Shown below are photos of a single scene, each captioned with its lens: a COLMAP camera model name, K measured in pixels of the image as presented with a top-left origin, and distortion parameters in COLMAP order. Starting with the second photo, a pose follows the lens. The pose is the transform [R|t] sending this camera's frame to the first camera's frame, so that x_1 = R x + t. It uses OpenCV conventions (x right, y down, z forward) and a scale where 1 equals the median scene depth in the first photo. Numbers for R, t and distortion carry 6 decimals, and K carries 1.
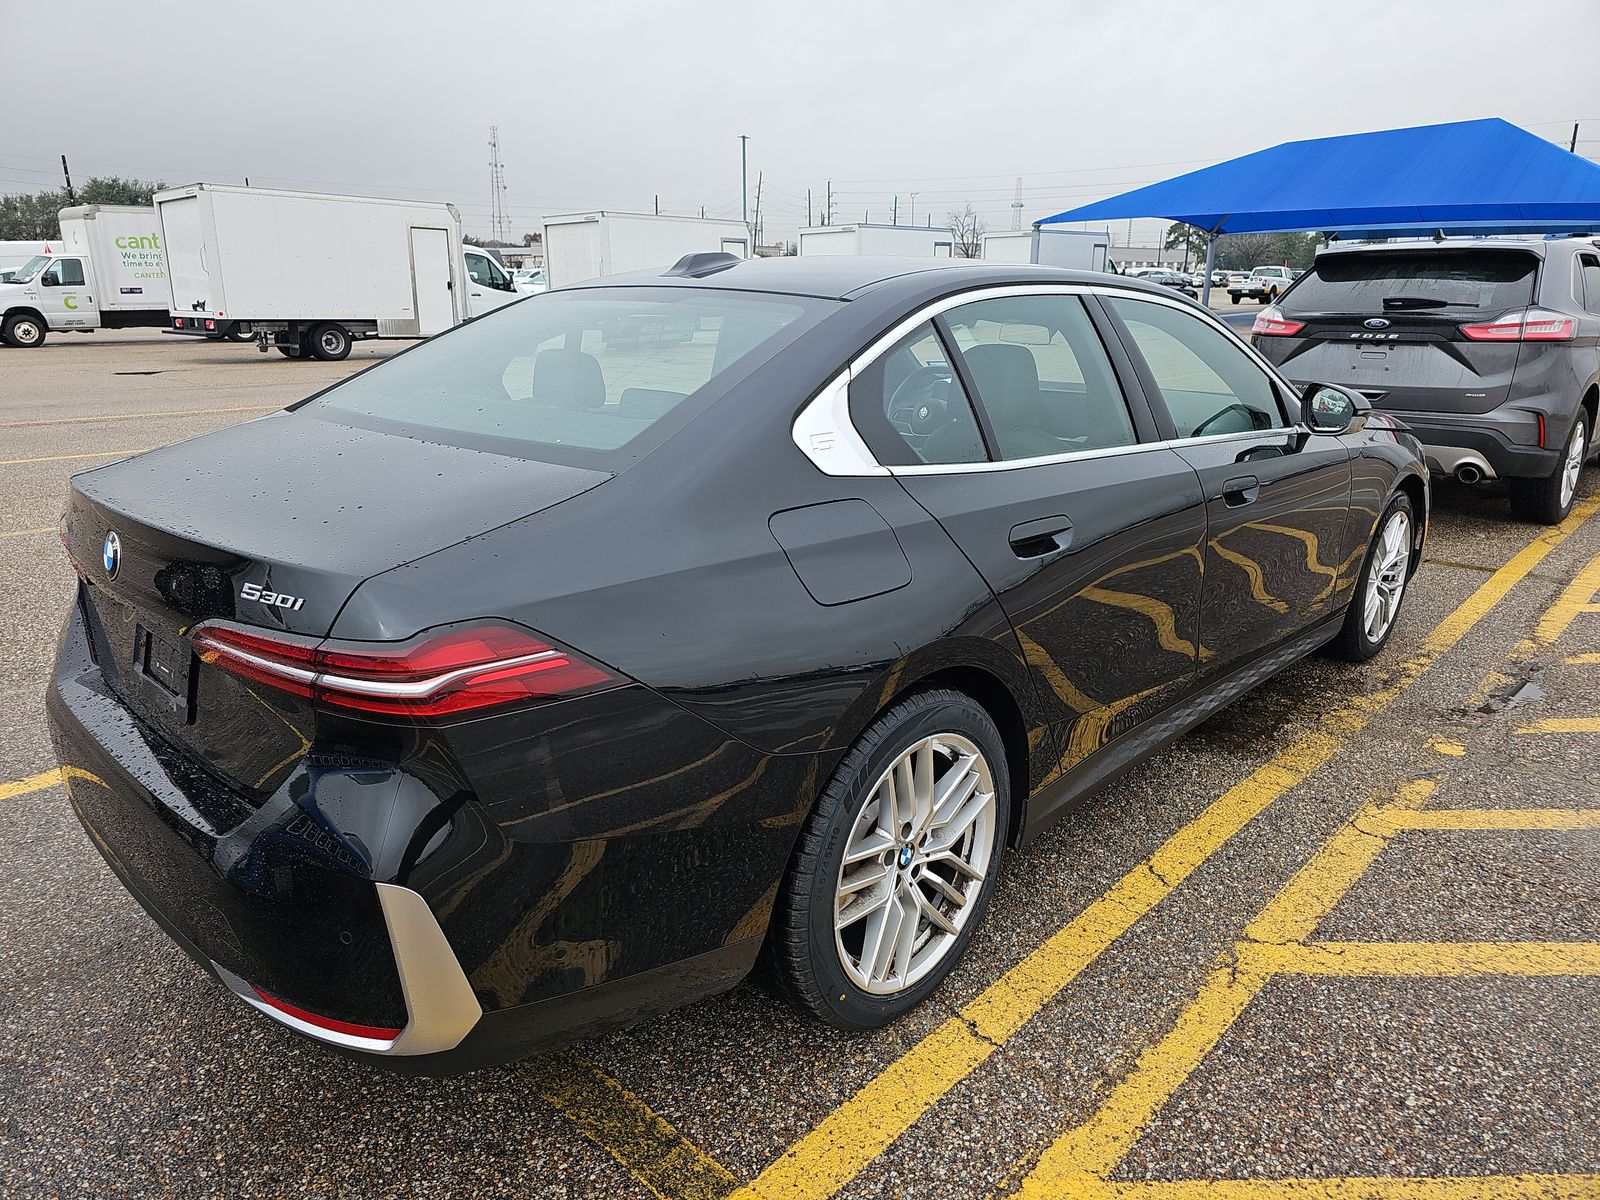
lens RADIAL K [[1108.5, 0, 799.4], [0, 1108.5, 597.3], [0, 0, 1]] dist [0.054872, -0.061707]
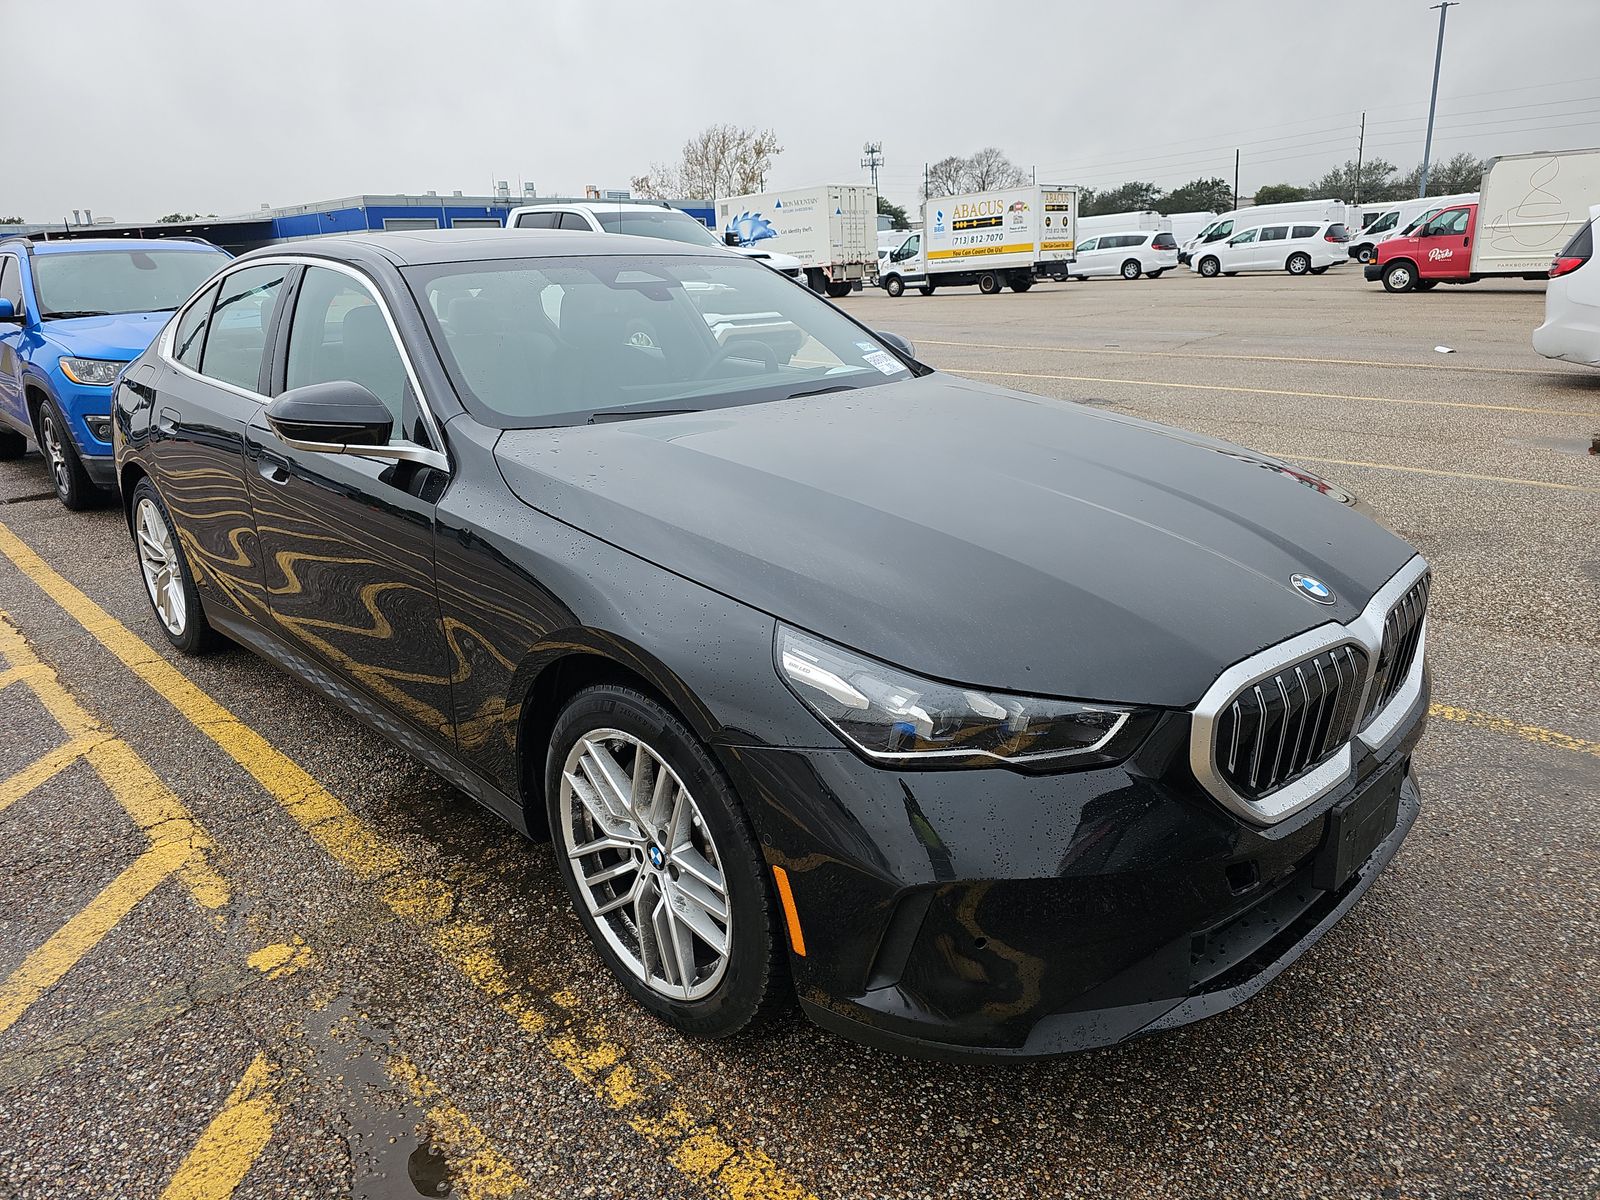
lens RADIAL K [[1108.5, 0, 799.4], [0, 1108.5, 597.3], [0, 0, 1]] dist [0.054872, -0.061707]
pose [[-0.082942, 0.289977, -0.953433, 1.218526], [-0.237316, 0.923458, 0.301506, -0.364079], [0.967885, 0.251272, -0.007778, 1.358135]]
